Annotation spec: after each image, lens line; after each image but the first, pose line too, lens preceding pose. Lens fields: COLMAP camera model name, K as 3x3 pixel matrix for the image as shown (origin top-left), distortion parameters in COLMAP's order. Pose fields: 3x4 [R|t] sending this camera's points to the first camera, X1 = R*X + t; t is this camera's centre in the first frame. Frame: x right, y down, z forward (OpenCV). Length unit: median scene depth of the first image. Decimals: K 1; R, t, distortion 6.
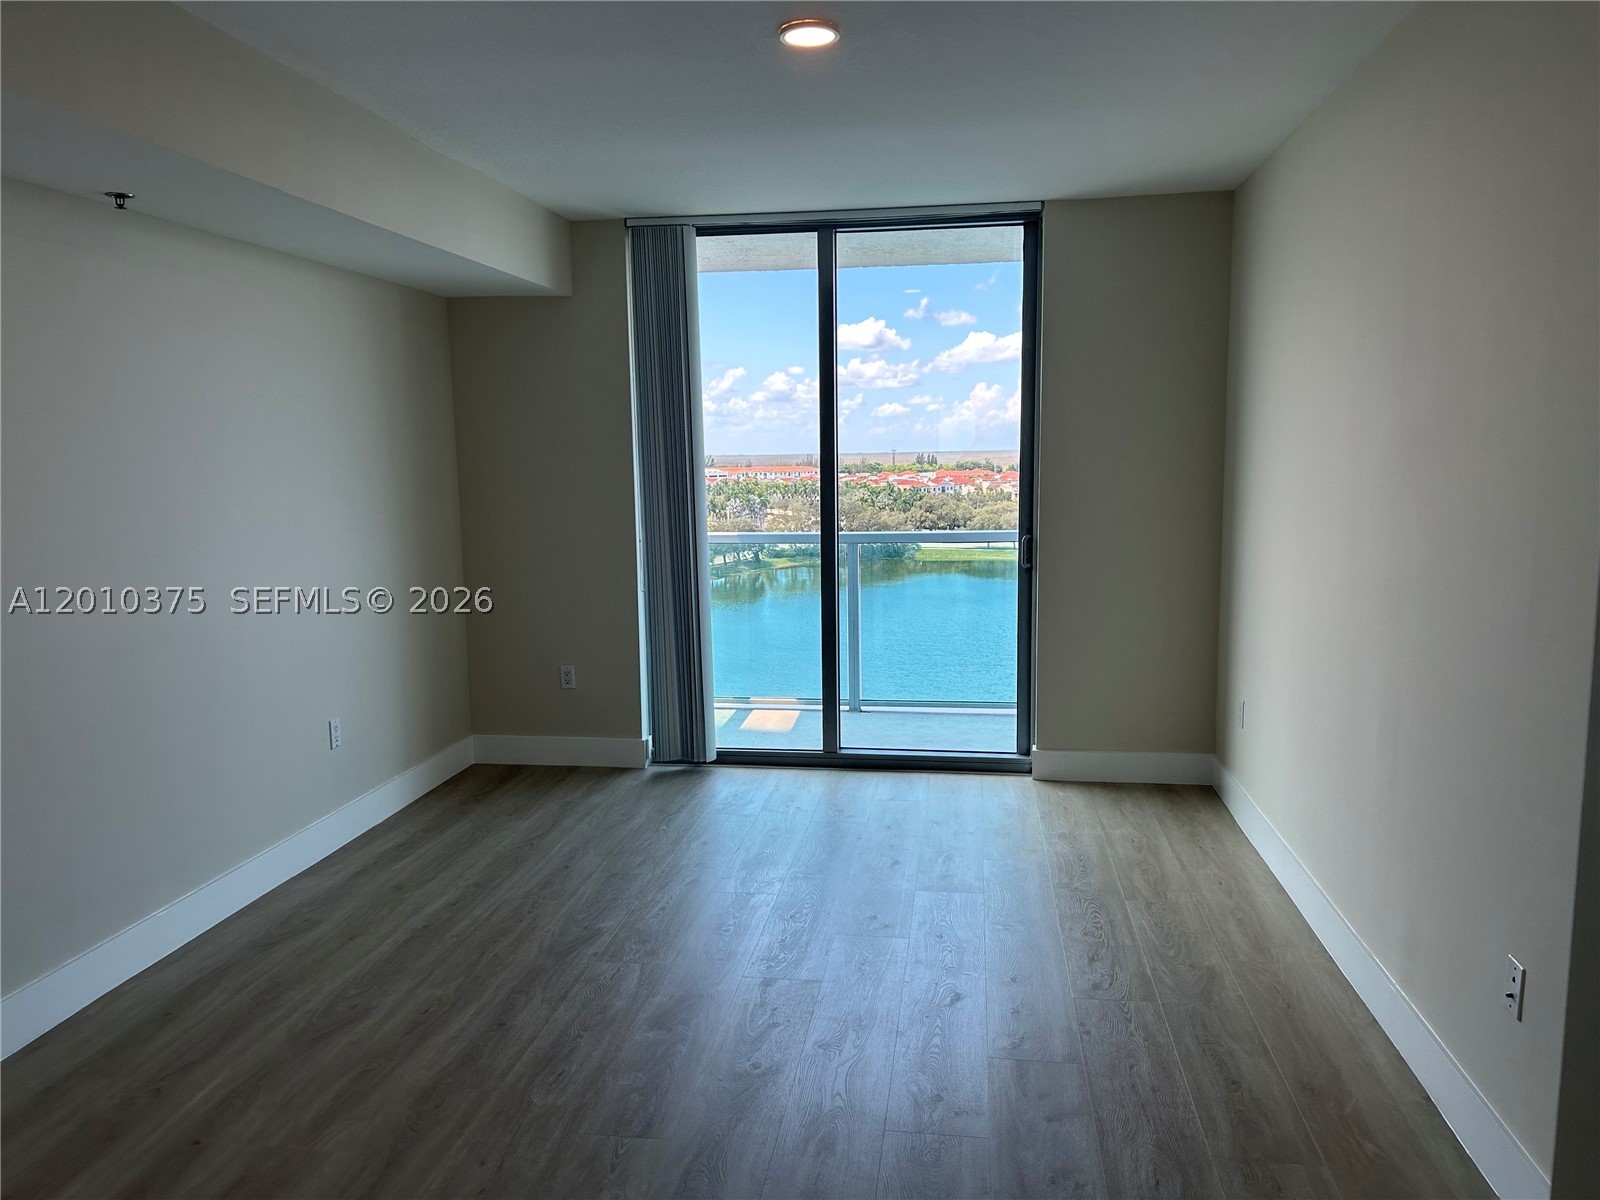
lens RADIAL K [[1214.7, 0, 787.9], [0, 1214.7, 610.3], [0, 0, 1]] dist [0.091702, -0.120881]
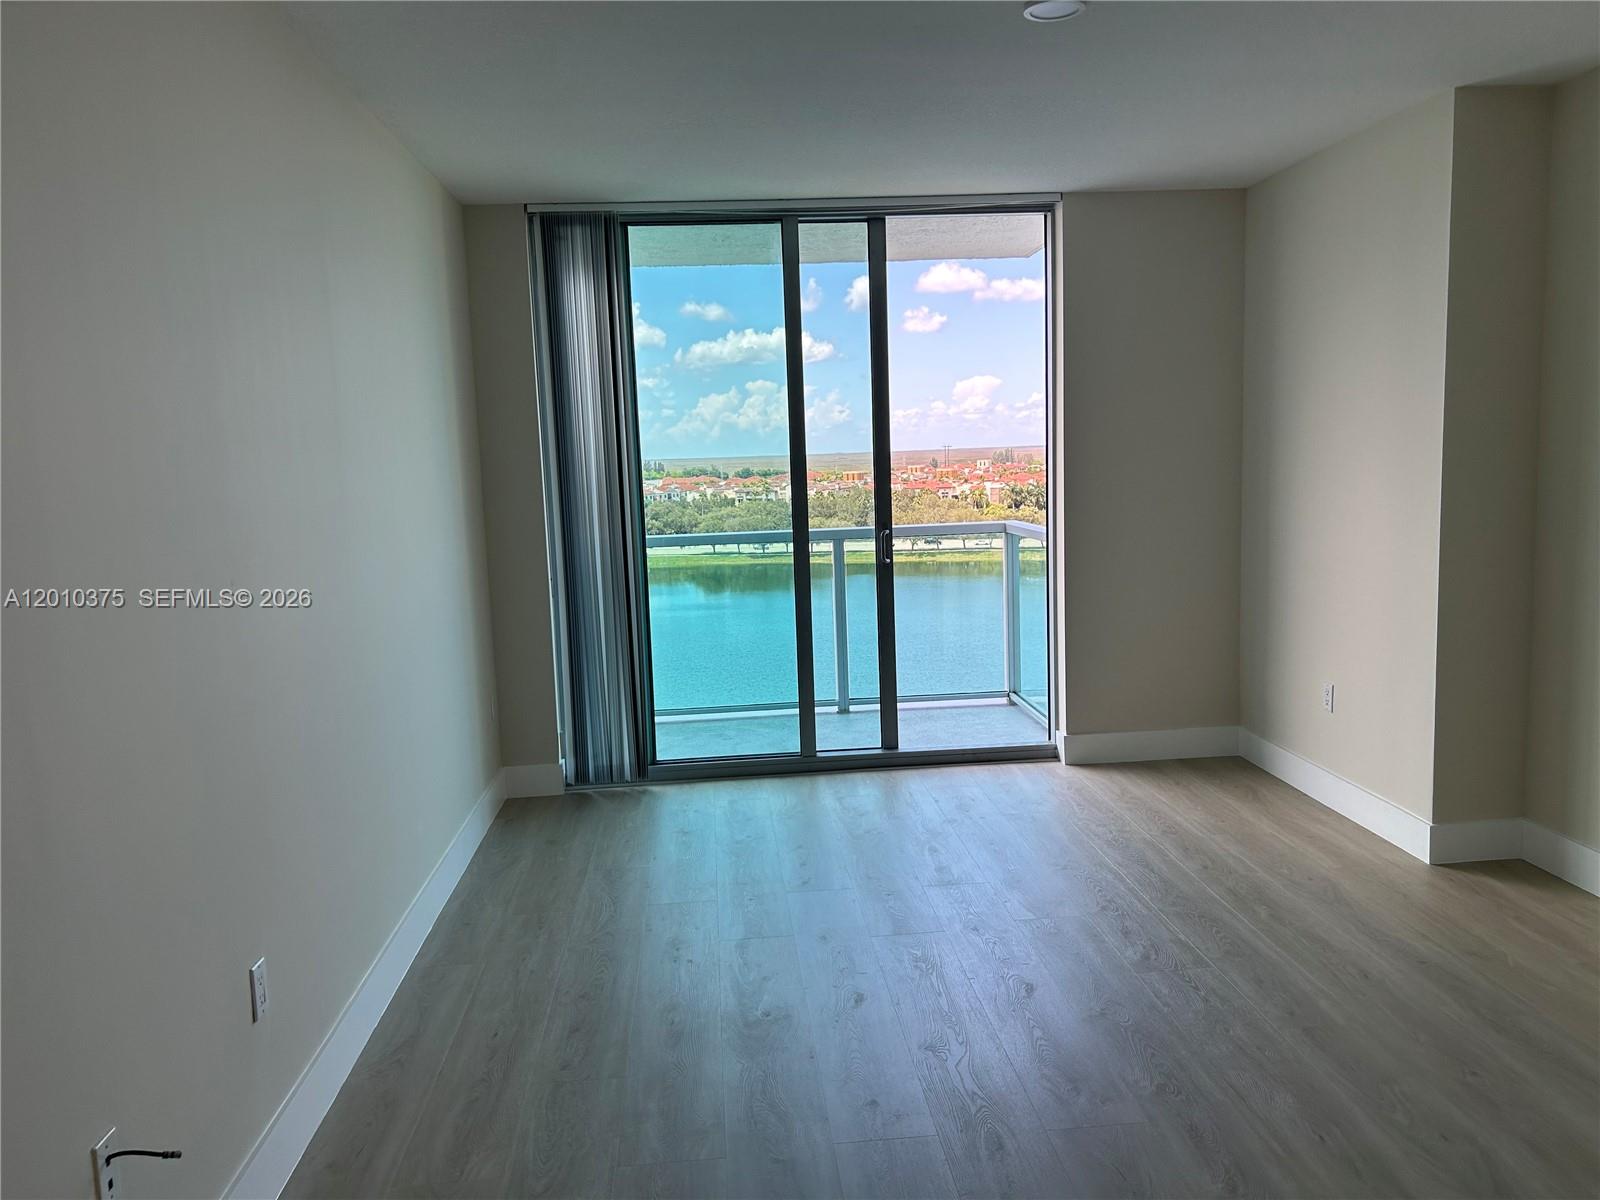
lens RADIAL K [[1214.7, 0, 798.2], [0, 1214.7, 616.1], [0, 0, 1]] dist [0.091702, -0.120881]
pose [[0.969697, -0.048558, 0.239439, -0.253951], [0.049032, 0.998789, 0.003978, -0.000073], [-0.239342, 0.007883, 0.970903, 0.065528]]
